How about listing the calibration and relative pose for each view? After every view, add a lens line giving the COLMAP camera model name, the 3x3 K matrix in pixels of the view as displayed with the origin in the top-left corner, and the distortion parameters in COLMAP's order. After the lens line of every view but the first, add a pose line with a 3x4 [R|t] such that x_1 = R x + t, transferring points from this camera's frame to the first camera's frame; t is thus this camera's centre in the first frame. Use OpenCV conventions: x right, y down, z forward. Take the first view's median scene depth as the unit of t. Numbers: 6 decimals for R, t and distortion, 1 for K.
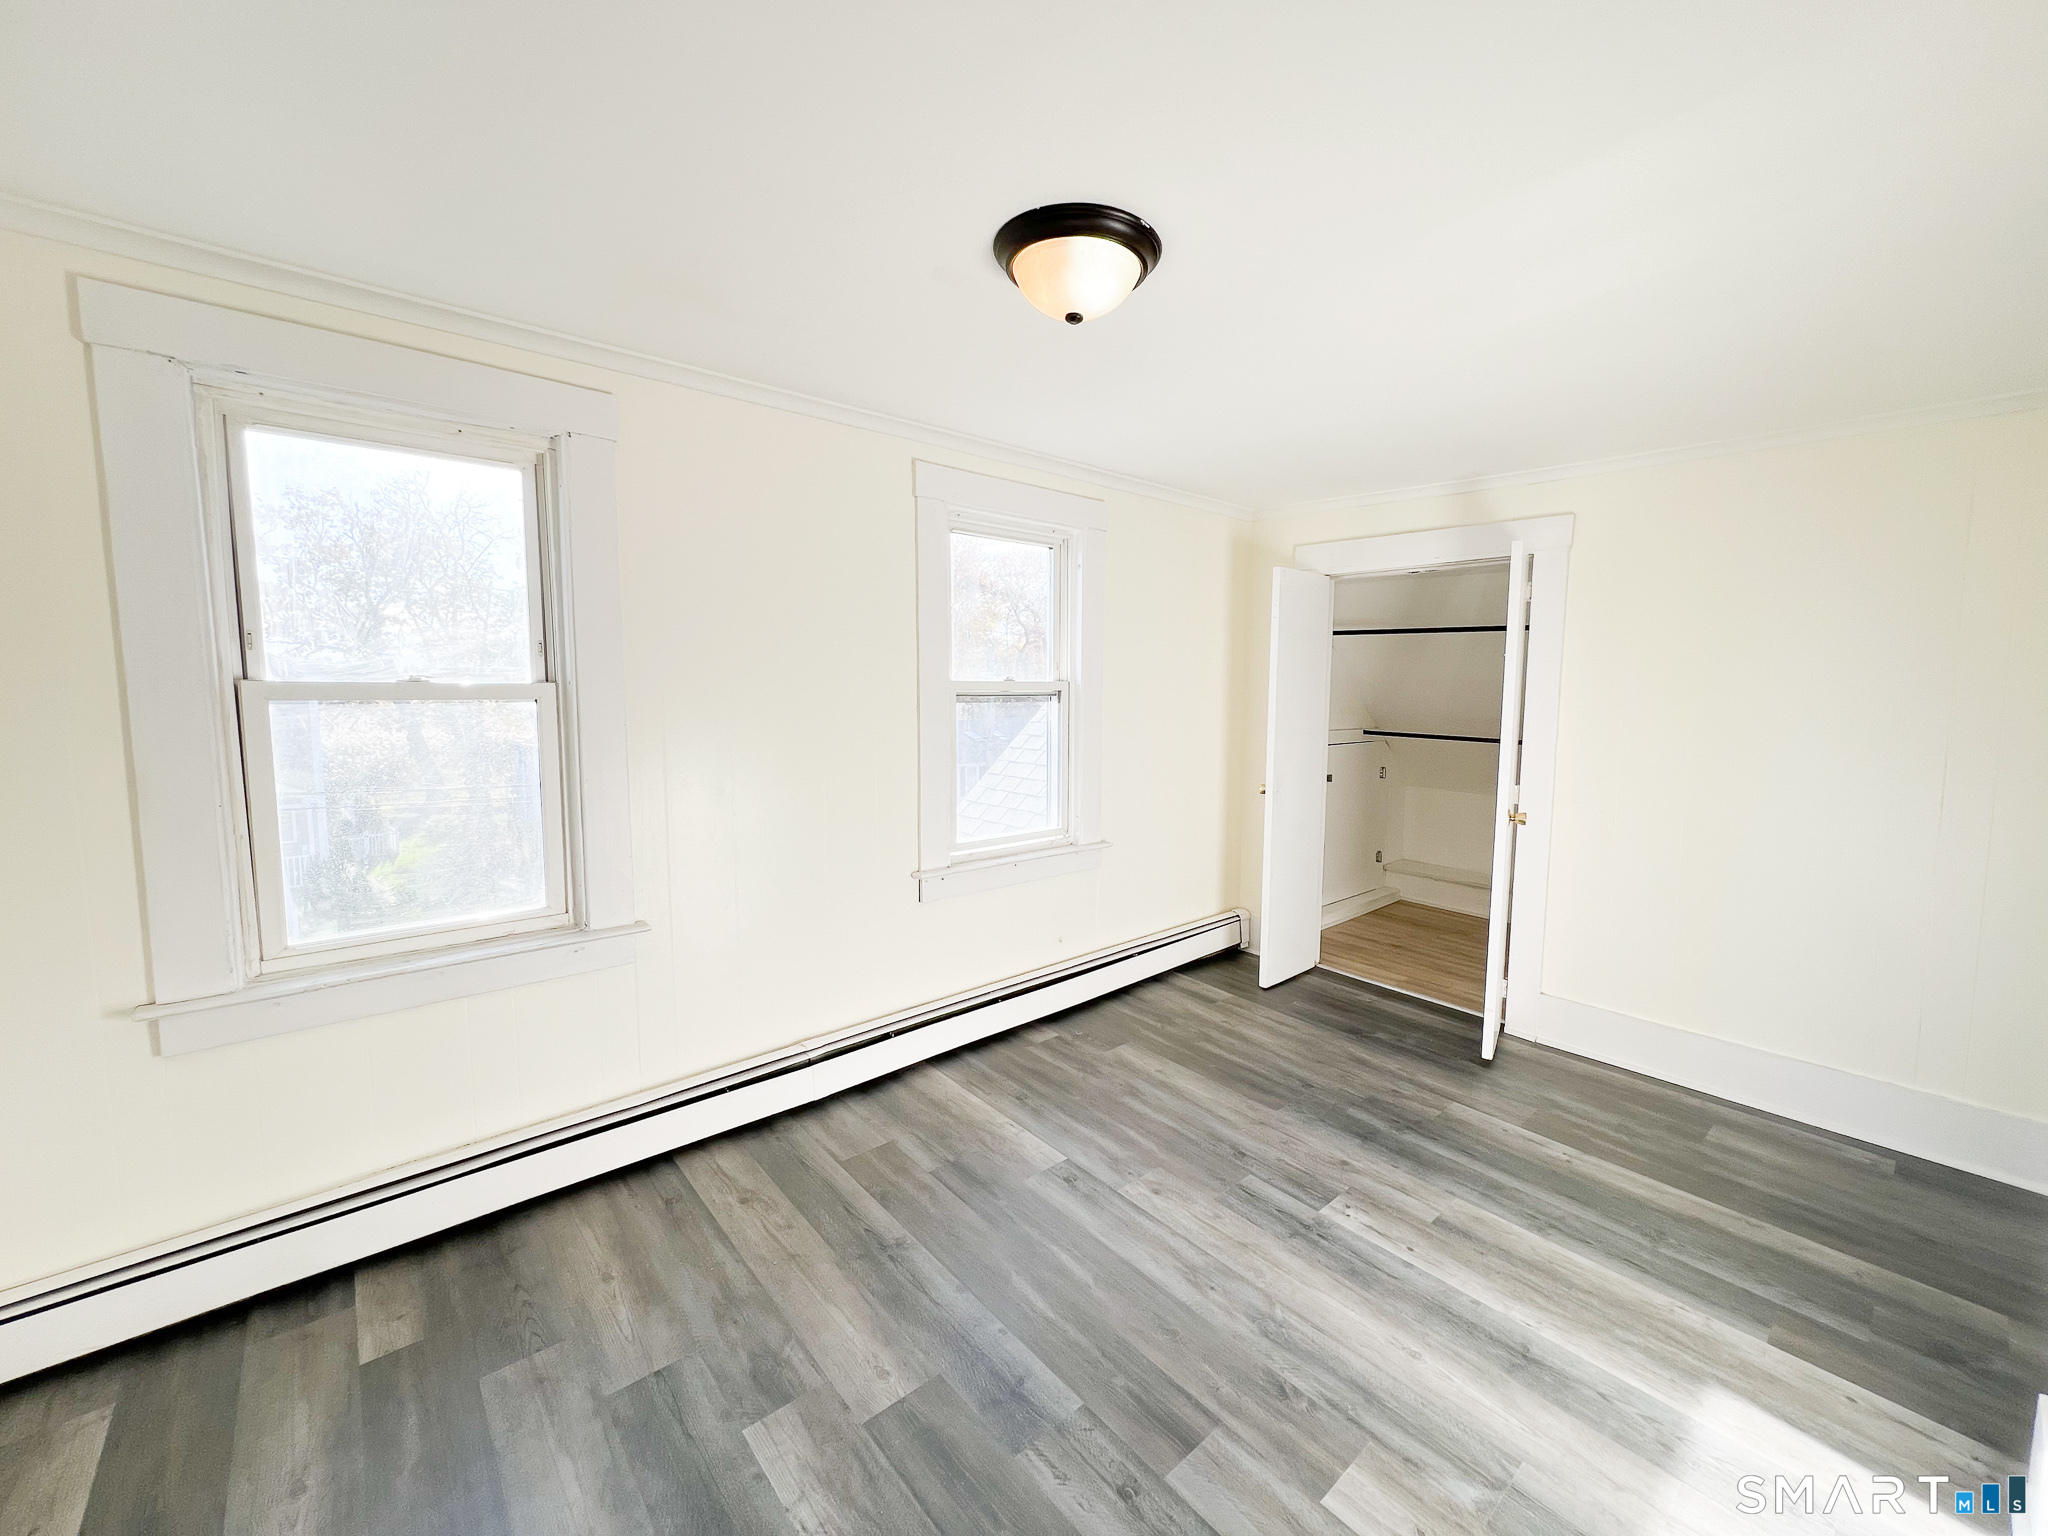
lens RADIAL K [[817.6, 0, 1022.3], [0, 817.6, 761.7], [0, 0, 1]] dist [-0.001710, 0.000034]
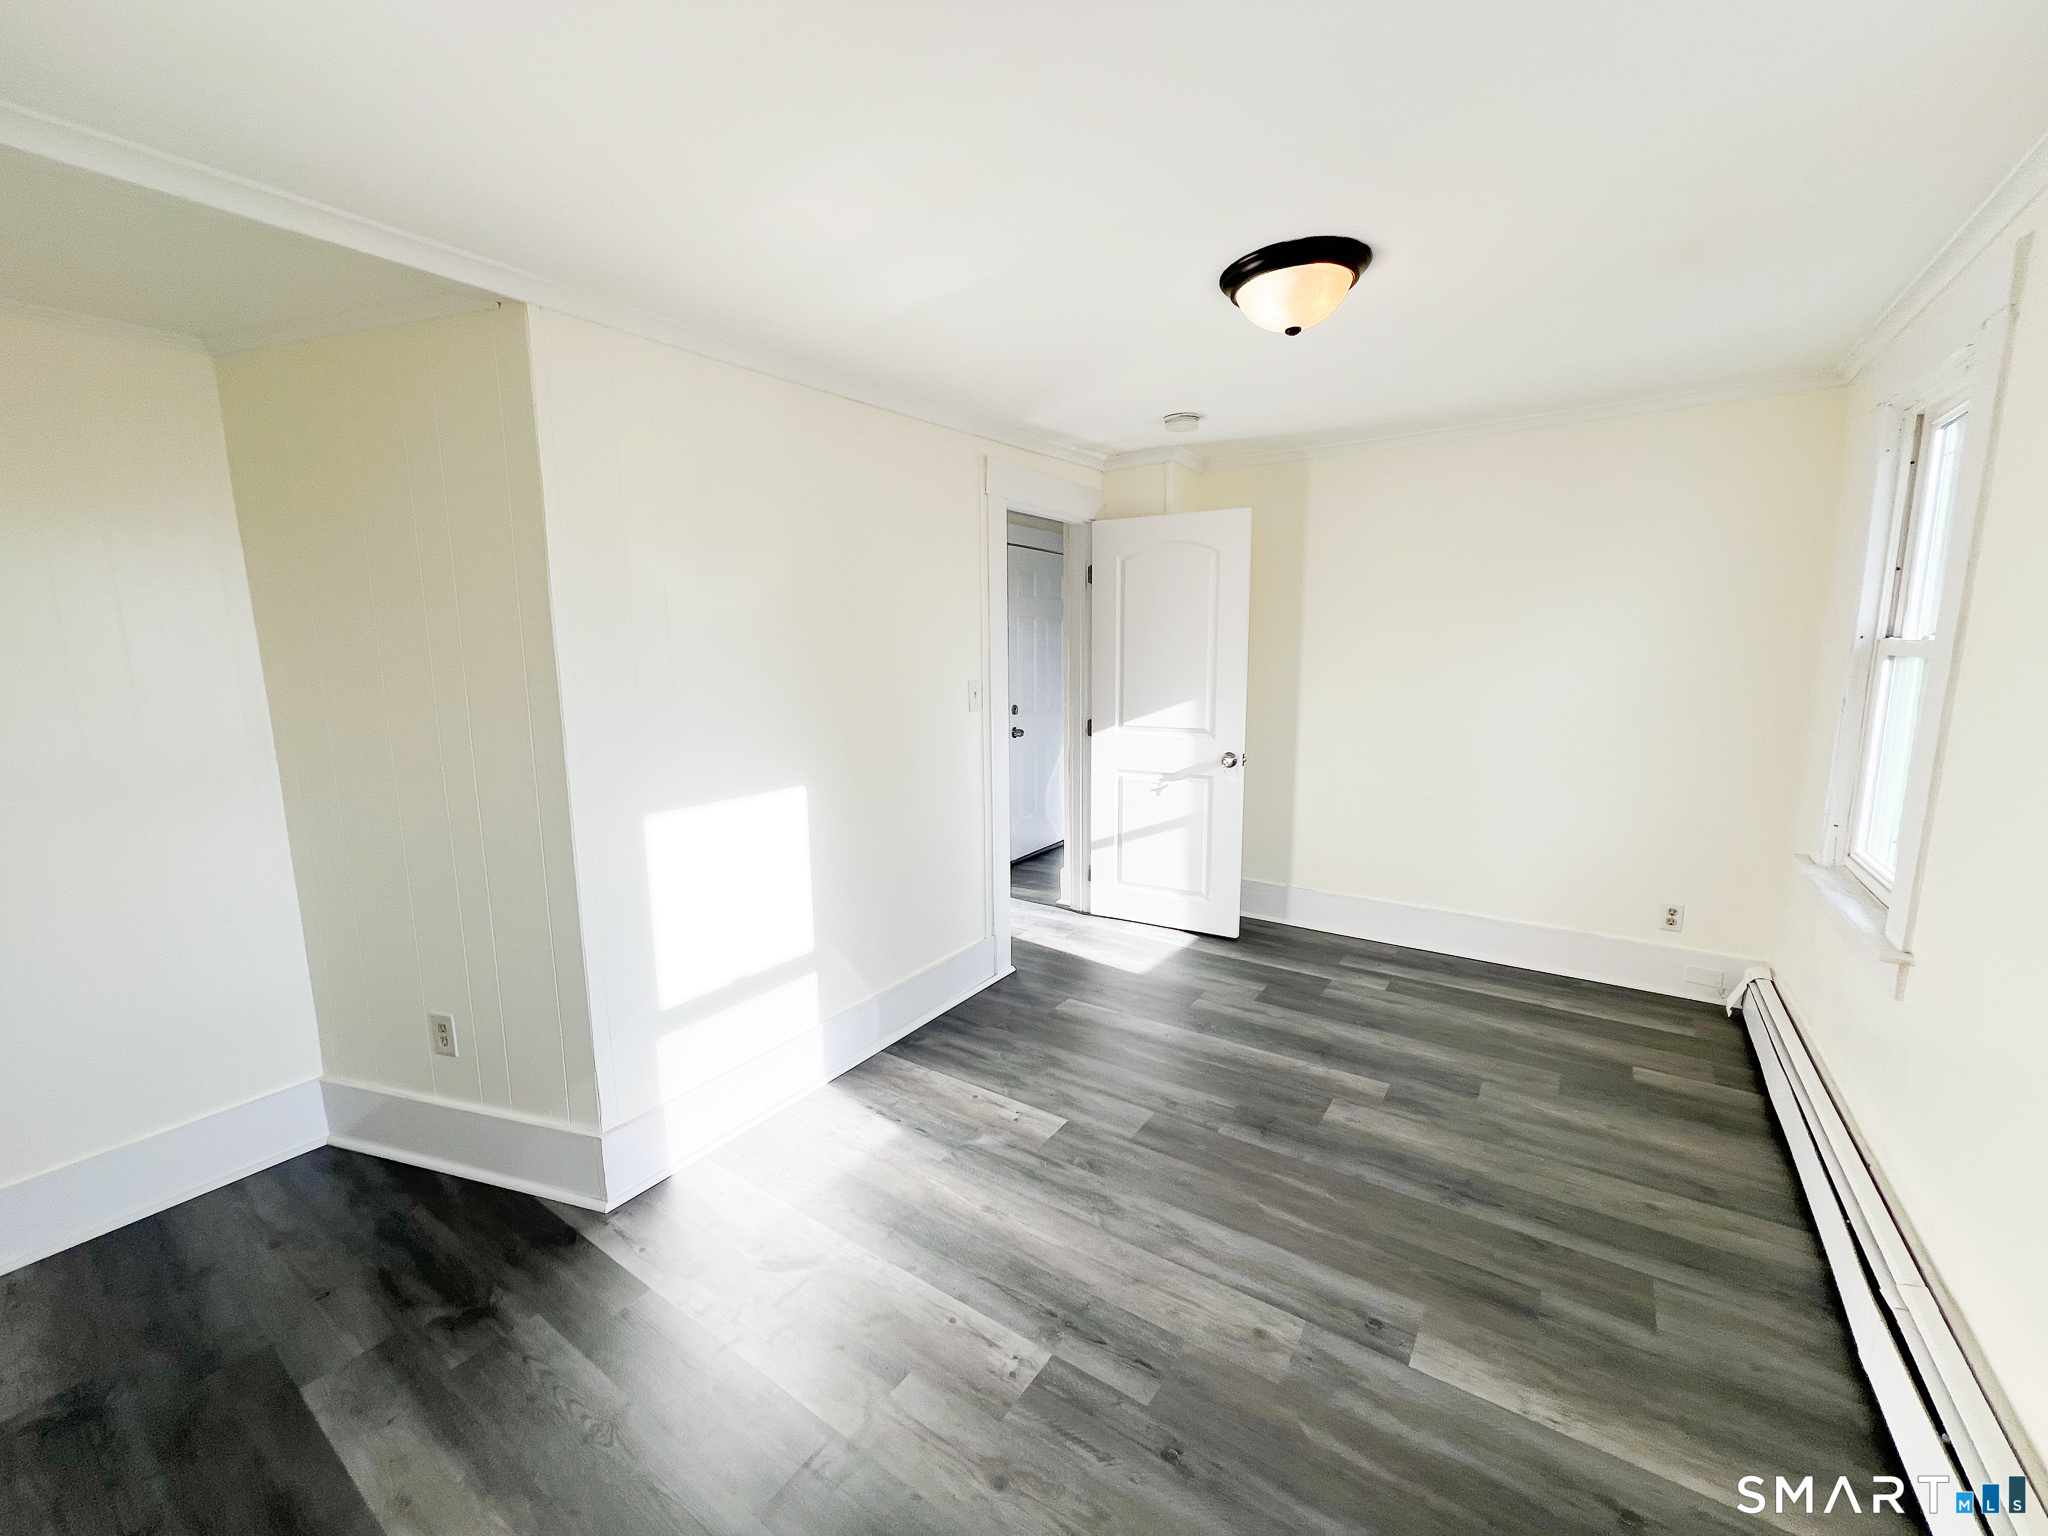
lens RADIAL K [[817.6, 0, 1027.9], [0, 817.6, 768.7], [0, 0, 1]] dist [-0.001710, 0.000034]
pose [[-0.967618, 0.045830, -0.248222, 0.626364], [-0.015689, 0.970558, 0.240356, -0.175361], [0.251930, 0.236467, -0.938411, 1.802097]]
